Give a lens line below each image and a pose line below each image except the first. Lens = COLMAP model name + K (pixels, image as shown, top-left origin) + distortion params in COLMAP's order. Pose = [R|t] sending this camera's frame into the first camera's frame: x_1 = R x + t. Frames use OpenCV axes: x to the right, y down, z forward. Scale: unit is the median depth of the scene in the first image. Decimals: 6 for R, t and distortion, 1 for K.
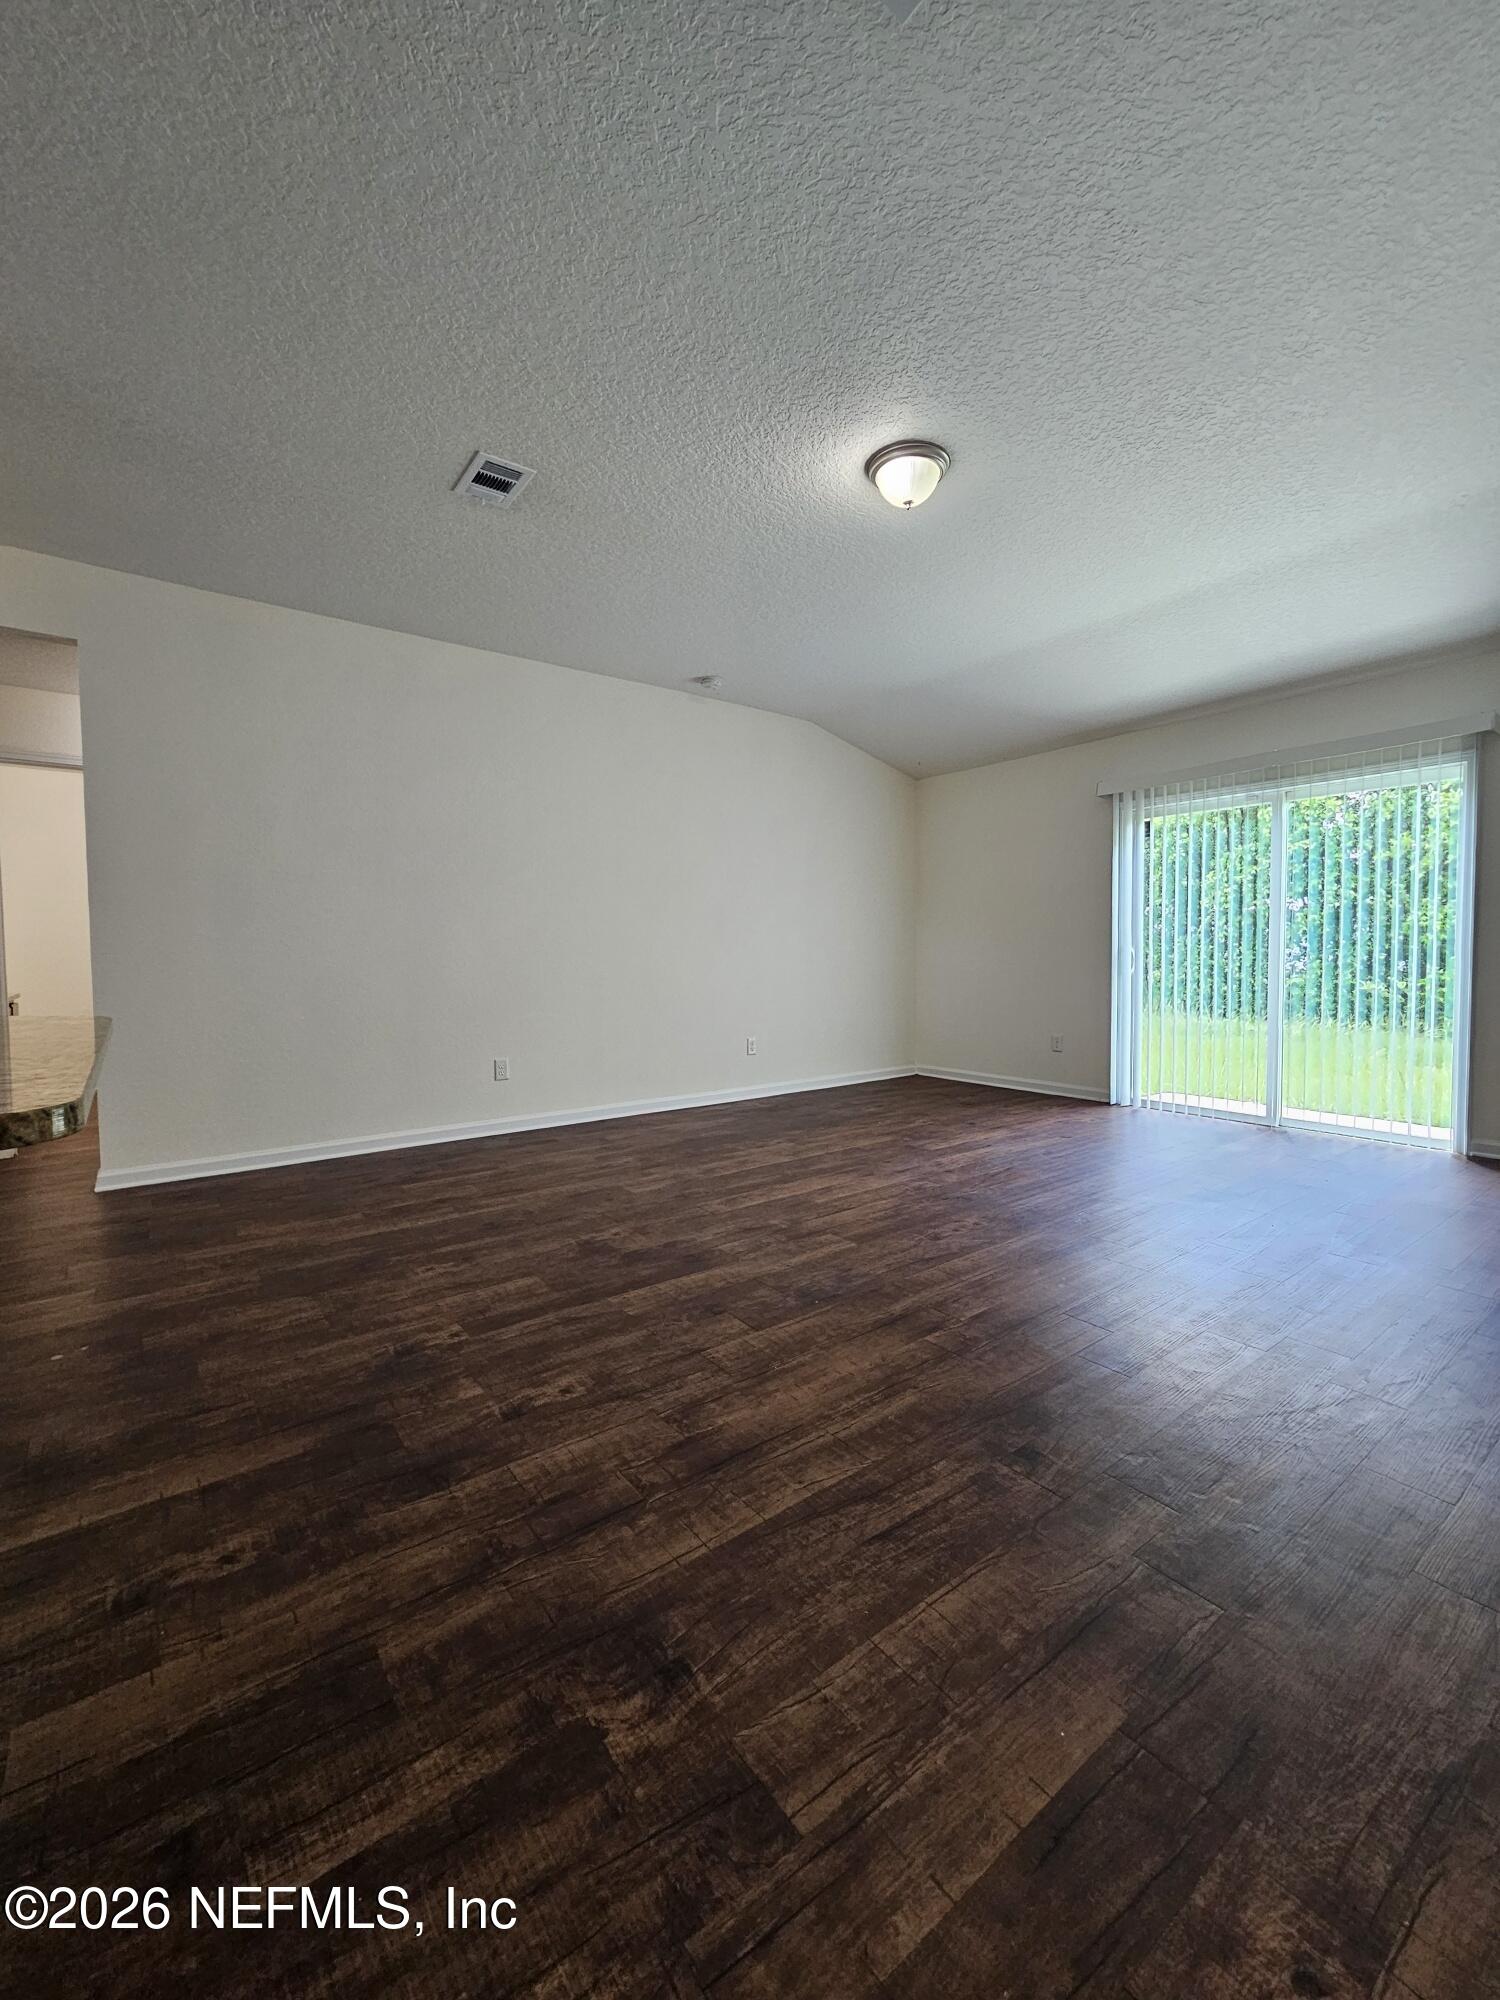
lens RADIAL K [[824.1, 0, 751.9], [0, 824.1, 988.4], [0, 0, 1]] dist [-0.005048, 0.000501]
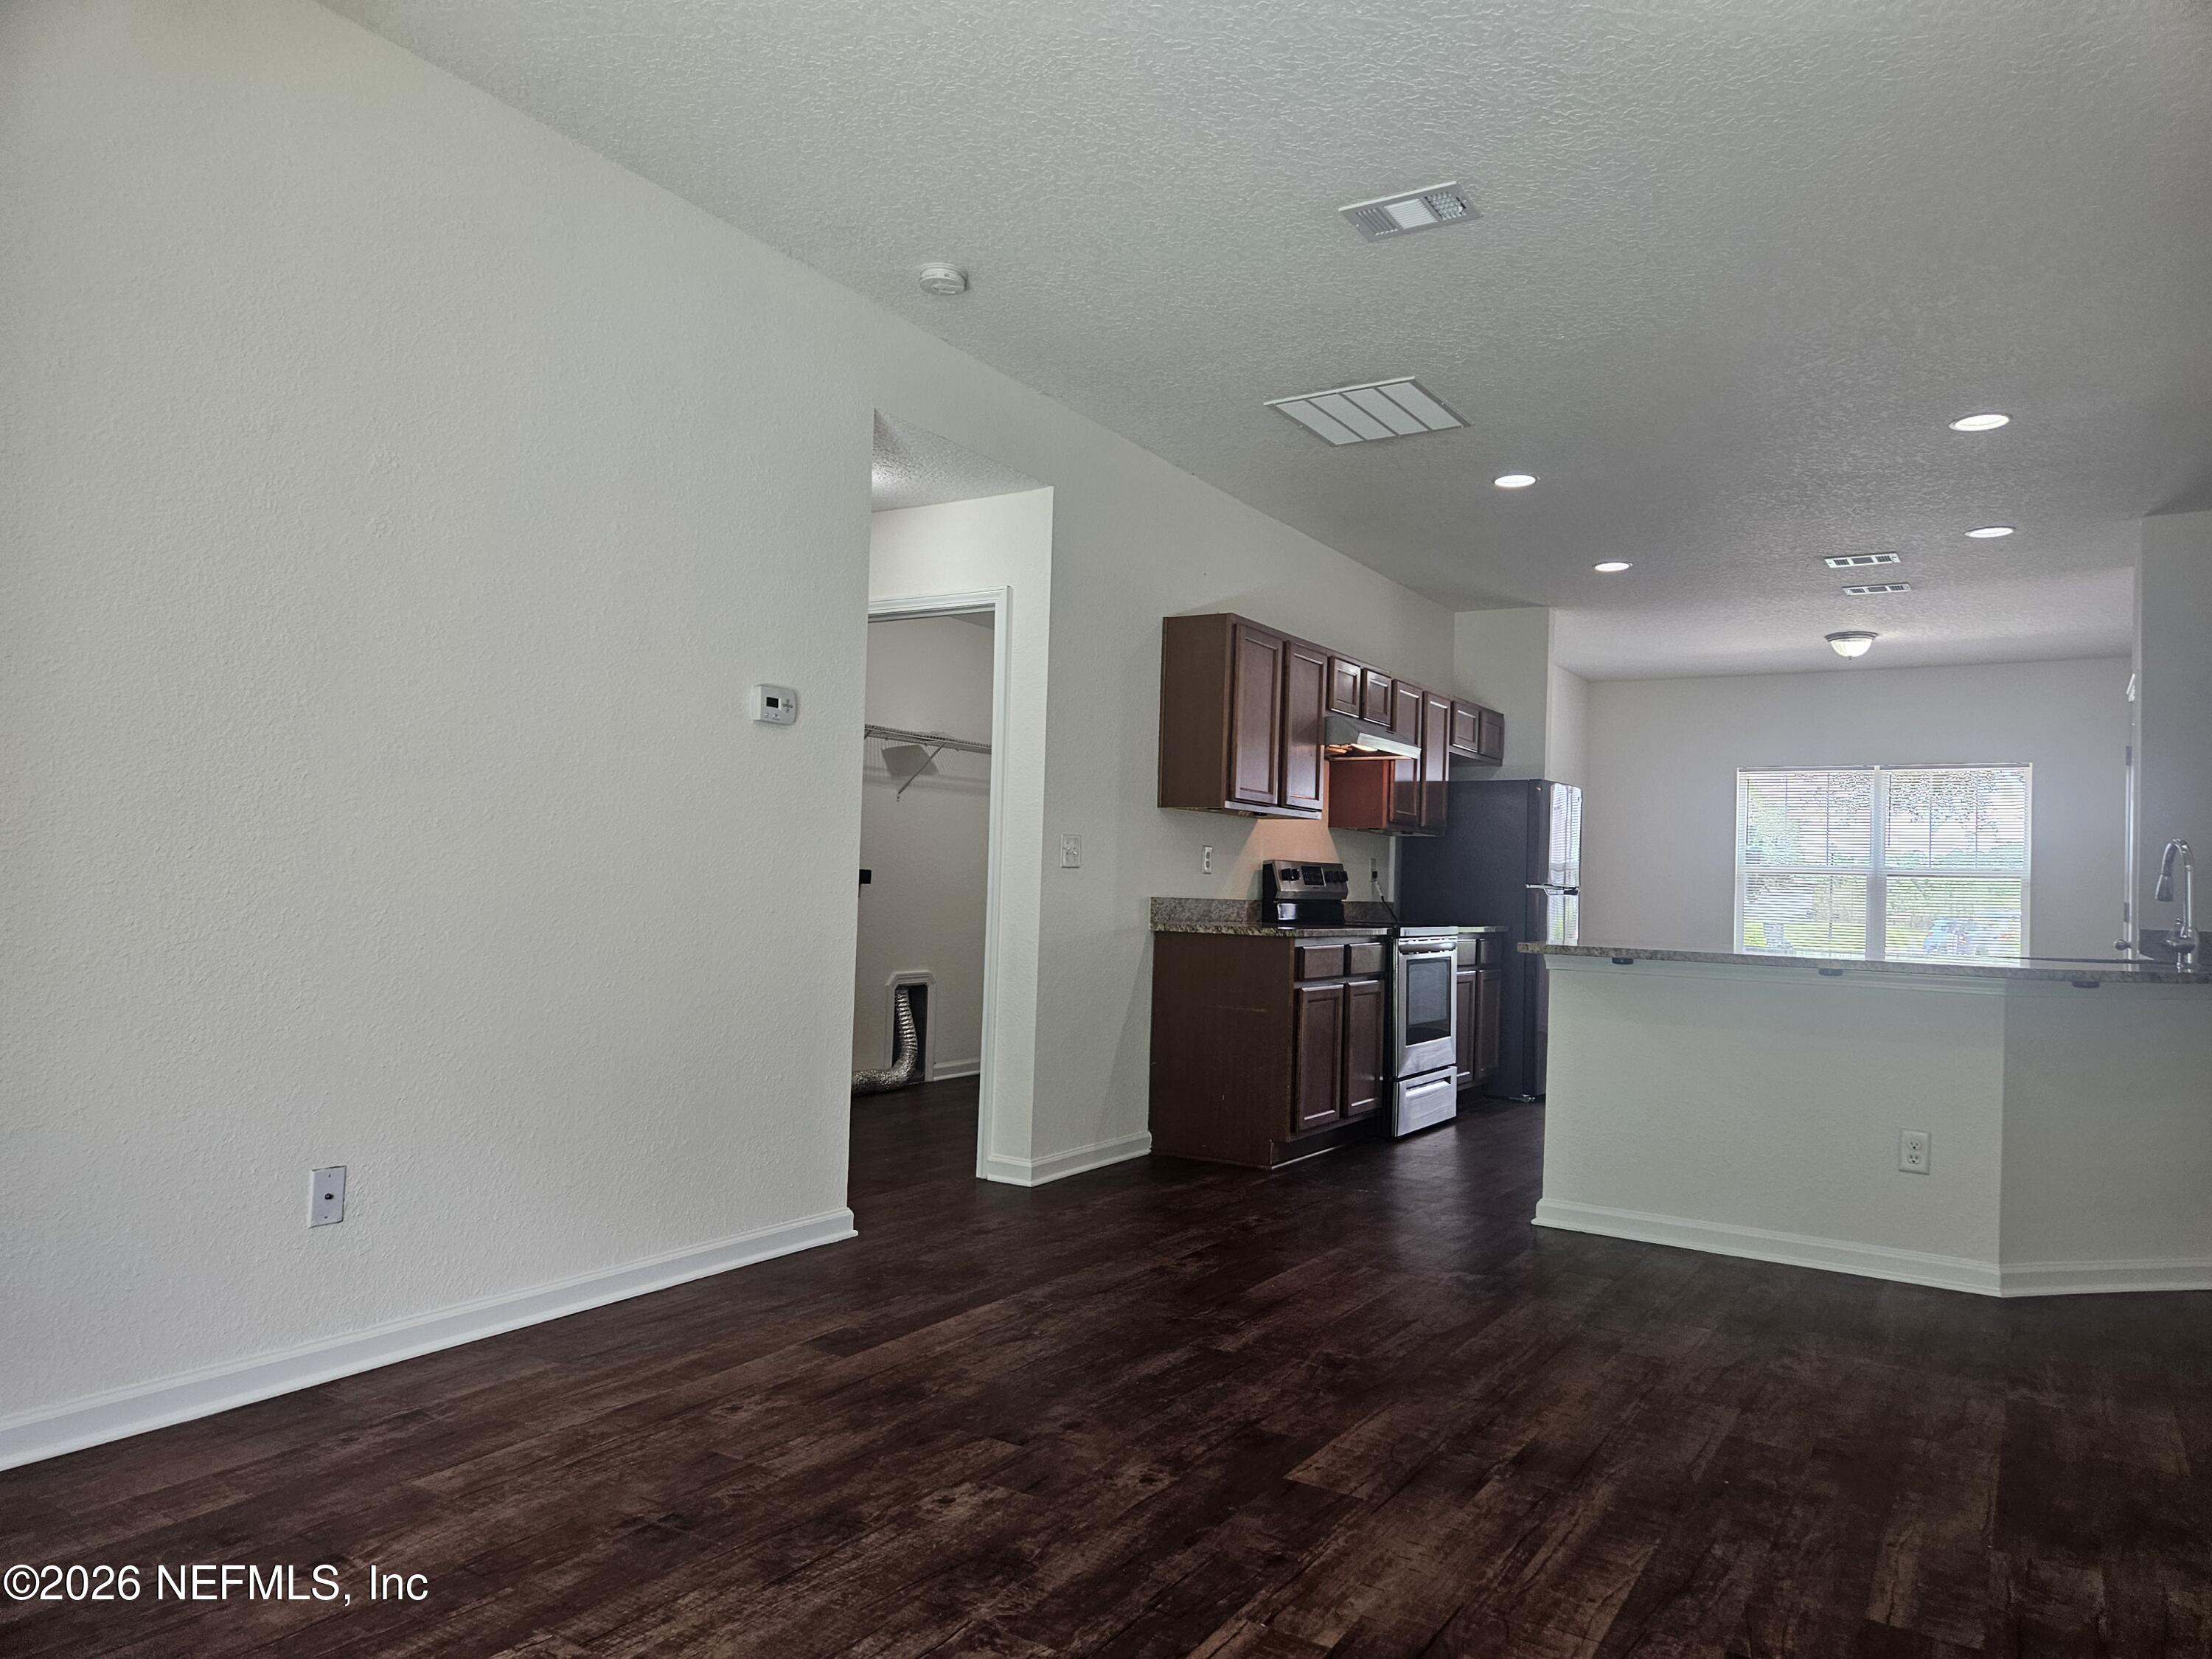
lens RADIAL K [[1476.2, 0, 1106.4], [0, 1476.2, 840.0], [0, 0, 1]] dist [0.063932, -0.050079]
pose [[-0.935623, -0.032750, -0.351479, 0.787239], [-0.039757, 0.999128, 0.012737, -0.077841], [0.350756, 0.025891, -0.936109, 1.606730]]
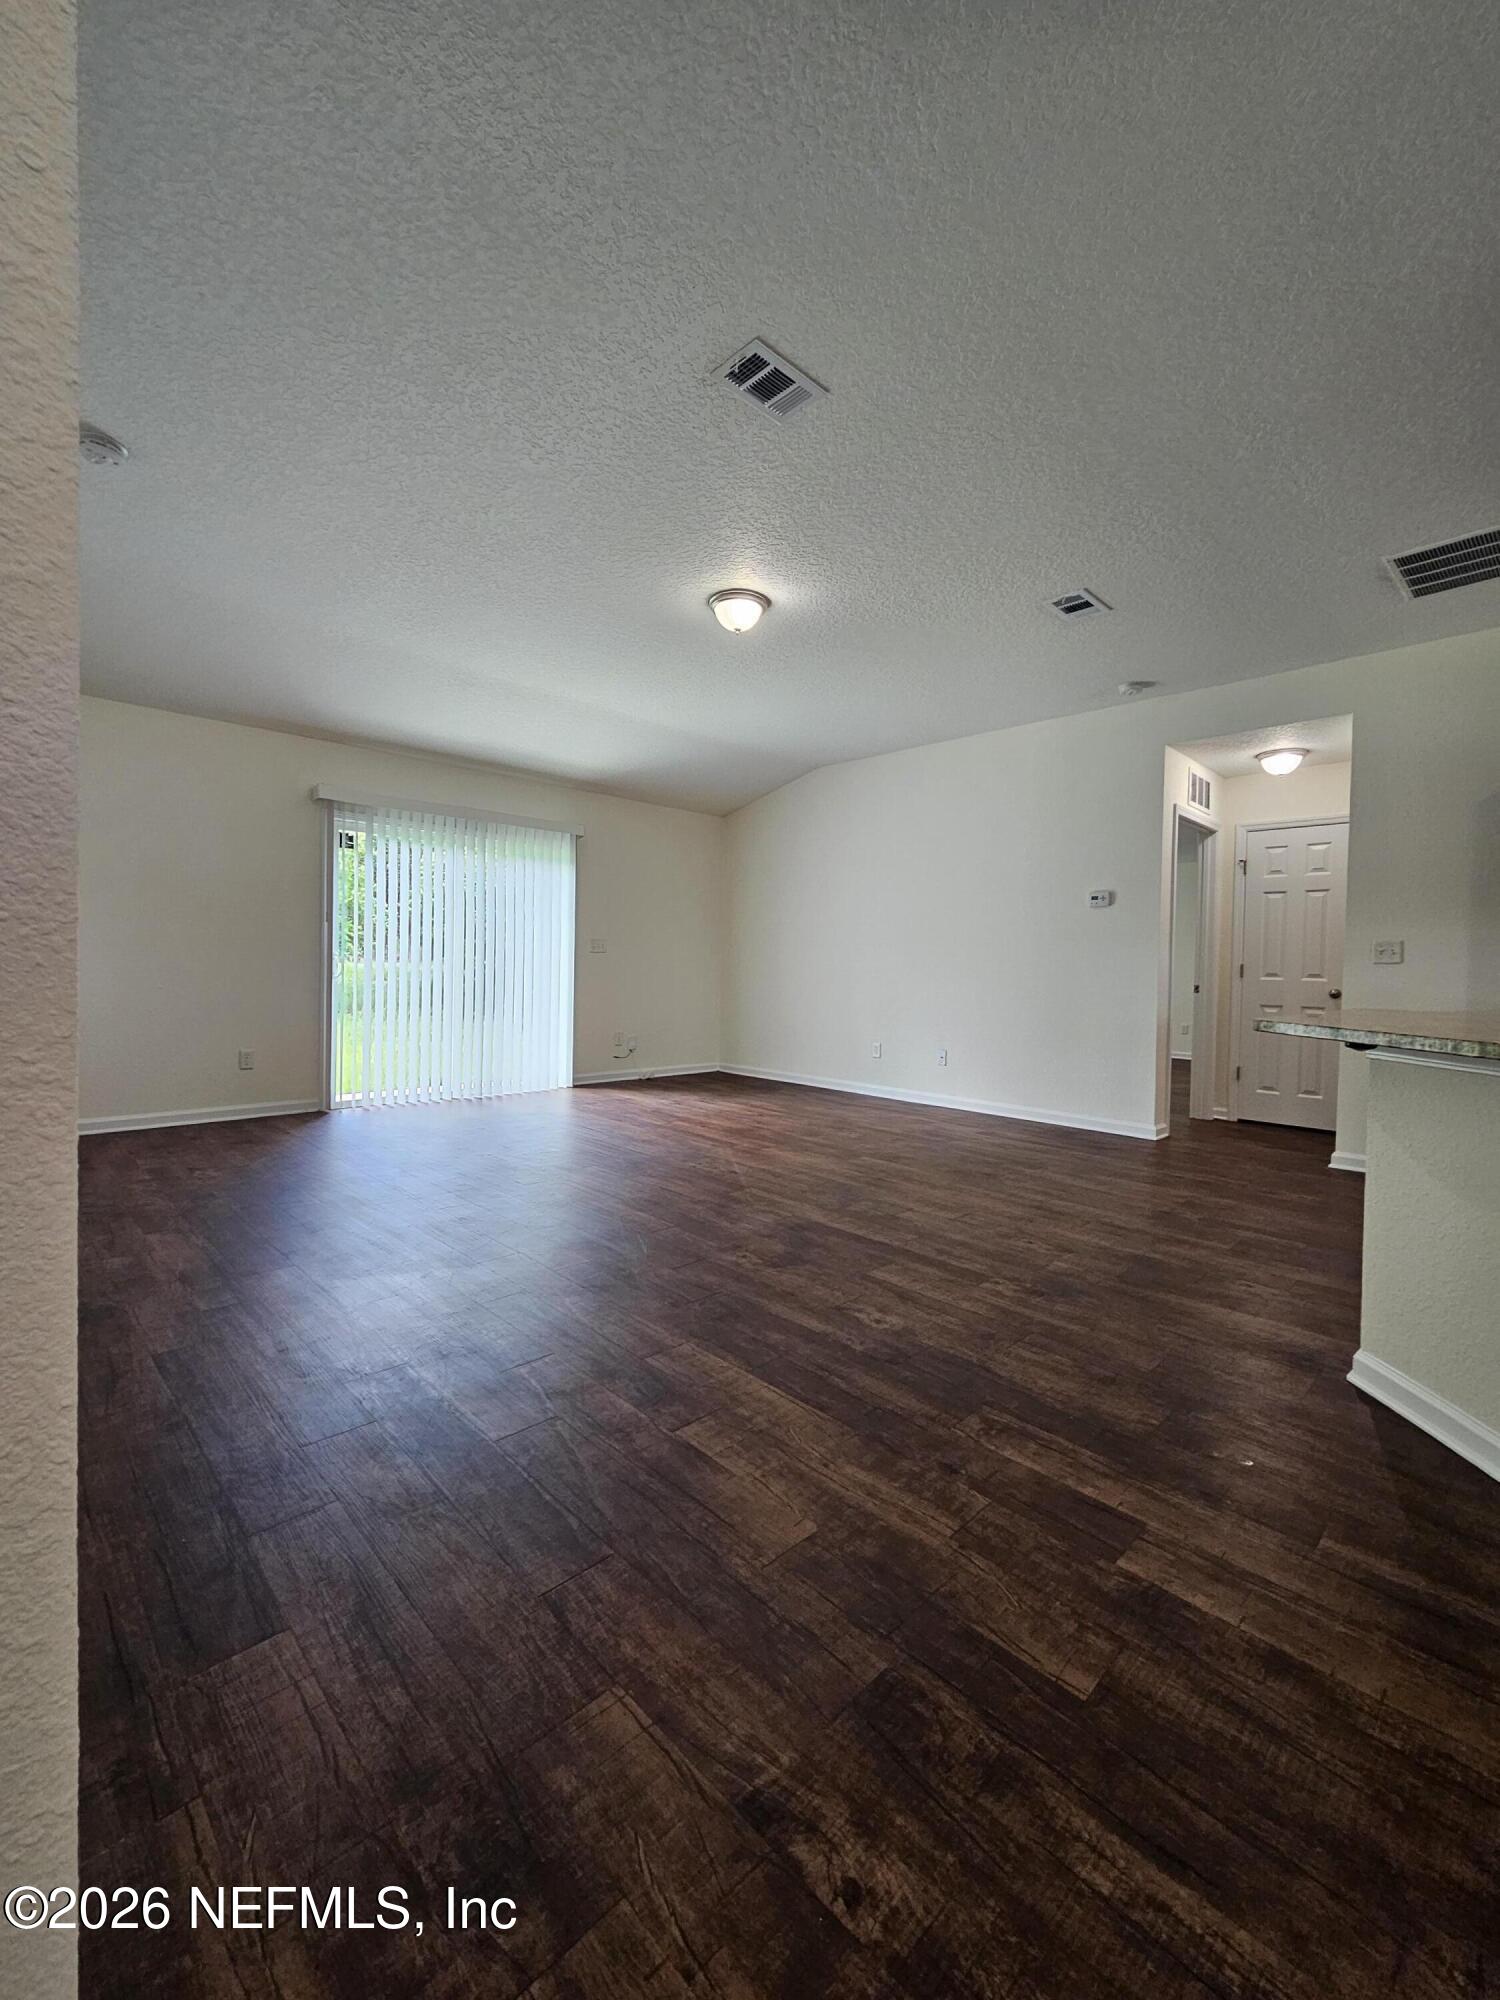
lens RADIAL K [[826.0, 0, 757.2], [0, 826.0, 991.9], [0, 0, 1]] dist [-0.007446, 0.001408]
pose [[-0.127811, -0.024318, 0.991500, -1.186333], [0.024719, 0.999311, 0.027696, -0.034999], [-0.991490, 0.028049, -0.127122, 1.177827]]
